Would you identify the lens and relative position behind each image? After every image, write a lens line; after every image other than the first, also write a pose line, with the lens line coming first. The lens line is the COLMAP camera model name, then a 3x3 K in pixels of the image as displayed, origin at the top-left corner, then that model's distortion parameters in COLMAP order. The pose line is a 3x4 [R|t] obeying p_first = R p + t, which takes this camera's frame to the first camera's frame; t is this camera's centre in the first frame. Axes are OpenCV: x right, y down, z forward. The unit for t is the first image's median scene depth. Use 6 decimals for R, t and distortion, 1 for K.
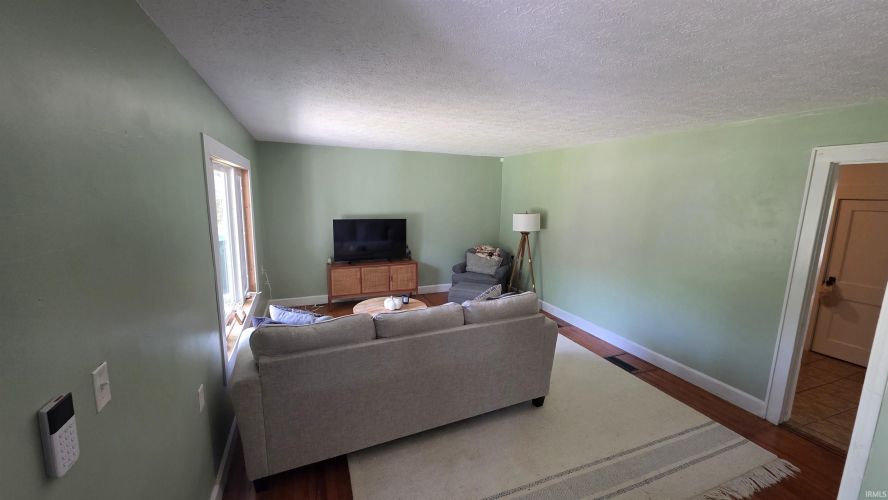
lens RADIAL K [[350.6, 0, 446.2], [0, 350.6, 250.4], [0, 0, 1]] dist [0.000480, 0.000058]
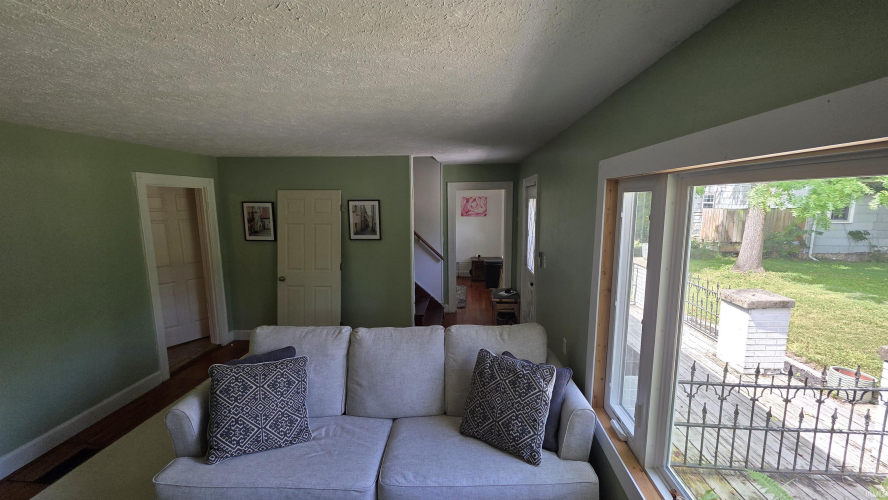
lens RADIAL K [[350.6, 0, 446.2], [0, 350.6, 250.4], [0, 0, 1]] dist [0.000480, 0.000058]
pose [[-0.901573, -0.077244, 0.425674, -0.580073], [0.055455, 0.955181, 0.290781, -0.319213], [-0.429057, 0.285766, -0.856882, 1.651149]]
